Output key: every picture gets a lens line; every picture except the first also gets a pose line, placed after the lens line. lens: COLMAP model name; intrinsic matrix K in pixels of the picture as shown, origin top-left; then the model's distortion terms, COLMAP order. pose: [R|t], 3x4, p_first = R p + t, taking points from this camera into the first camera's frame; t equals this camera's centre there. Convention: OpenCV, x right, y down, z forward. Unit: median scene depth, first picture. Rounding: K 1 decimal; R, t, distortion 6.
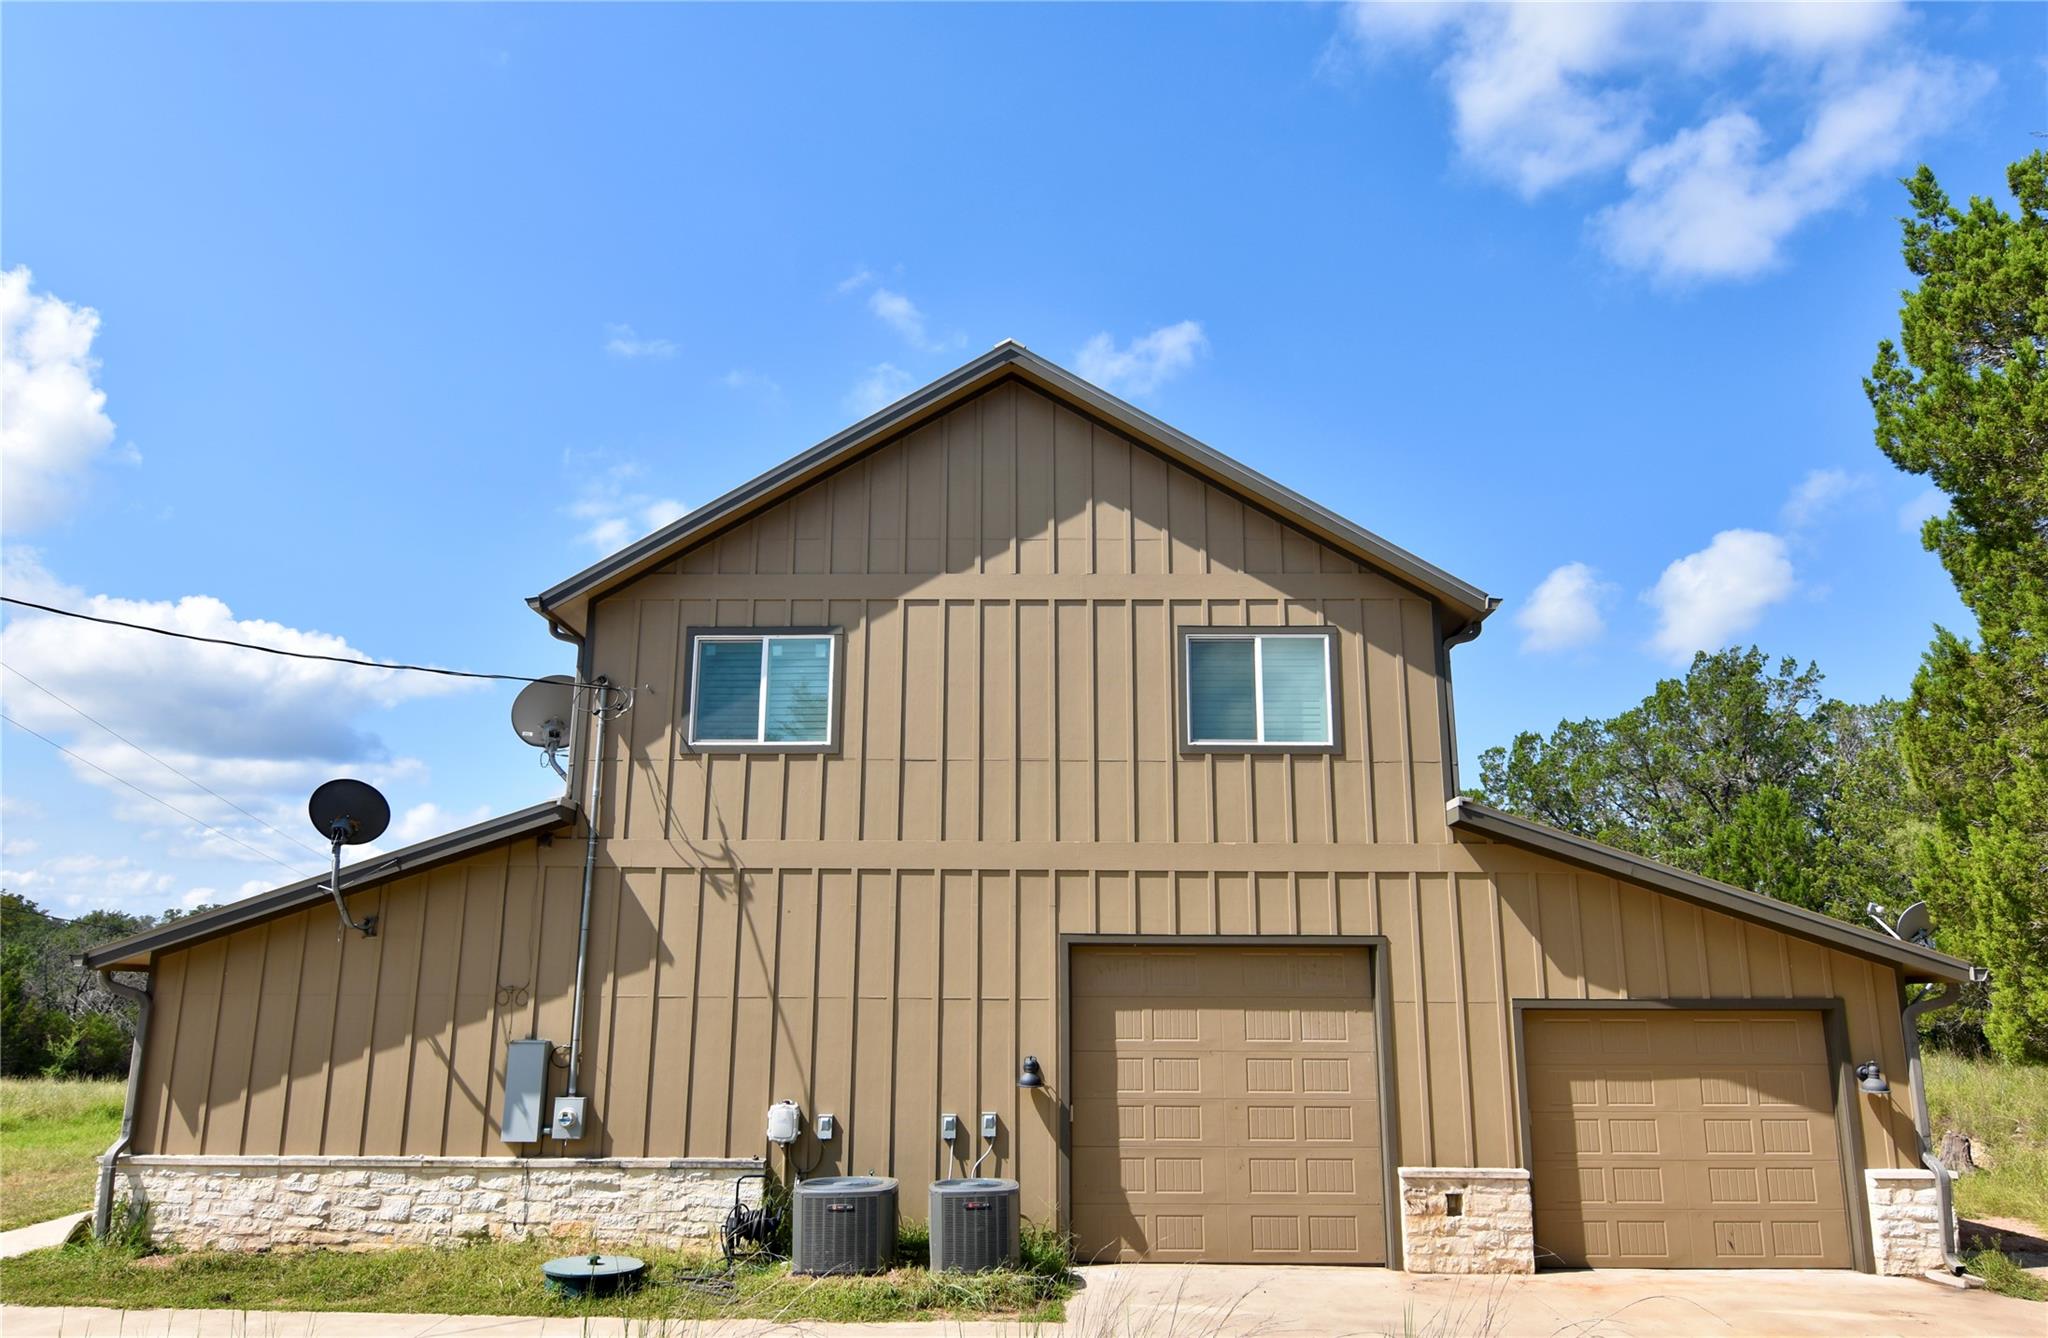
lens RADIAL K [[1379.8, 0, 1023.5], [0, 1379.8, 667.5], [0, 0, 1]] dist [-0.008464, -0.006582]
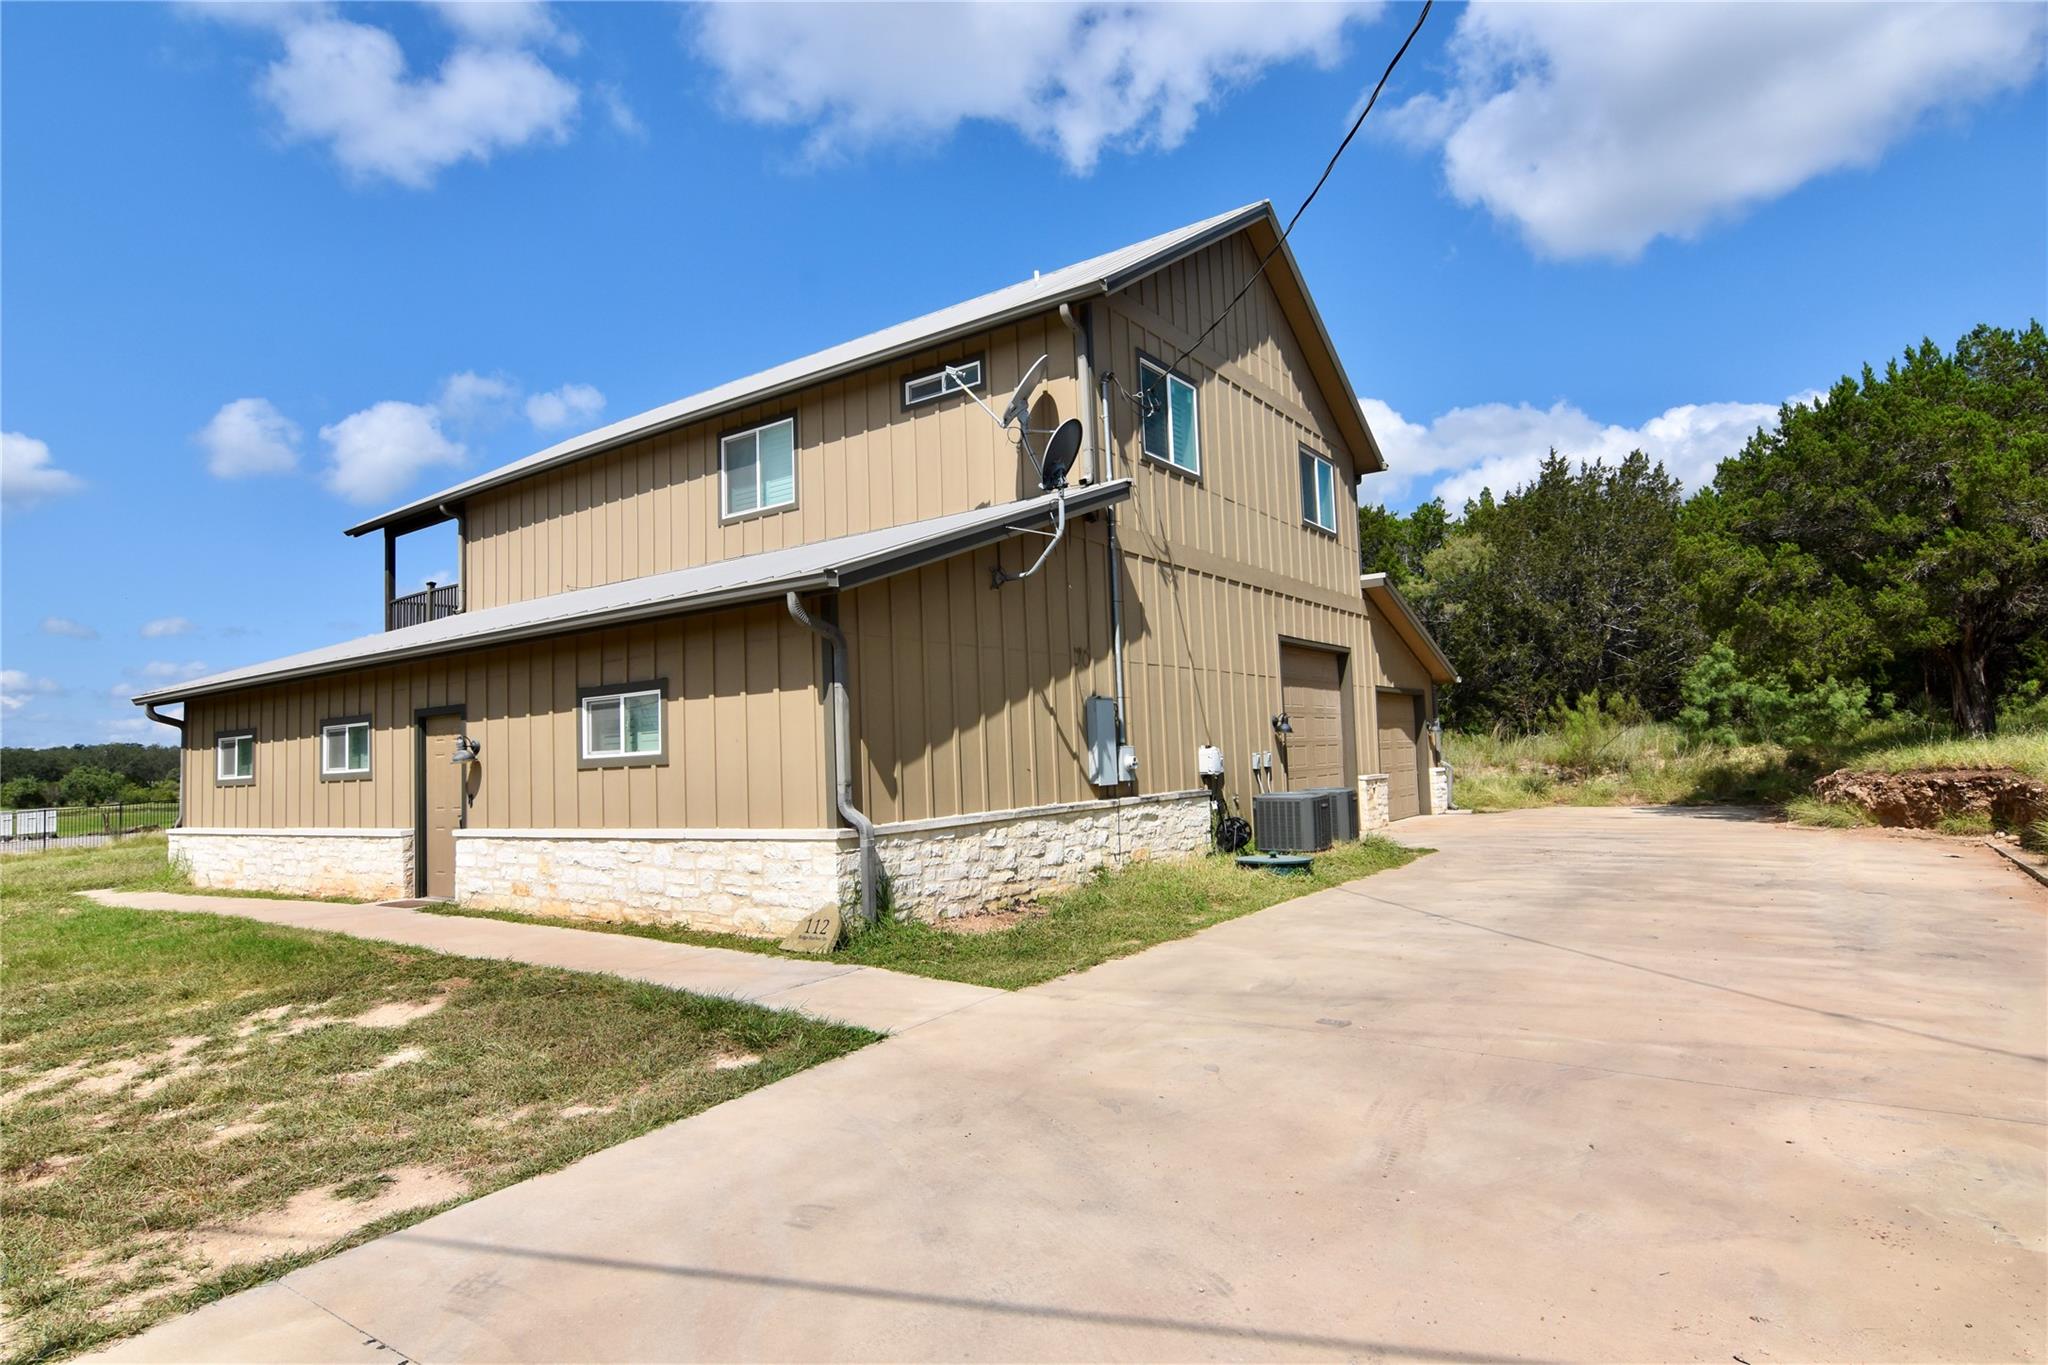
lens RADIAL K [[1196.5, 0, 924.0], [0, 1196.5, 683.3], [0, 0, 1]] dist [-0.018197, 0.000001]
pose [[0.533212, 0.039424, 0.845063, -1.263811], [-0.154784, 0.986598, 0.051638, 0.239367], [-0.831701, -0.158336, 0.532168, 0.630838]]
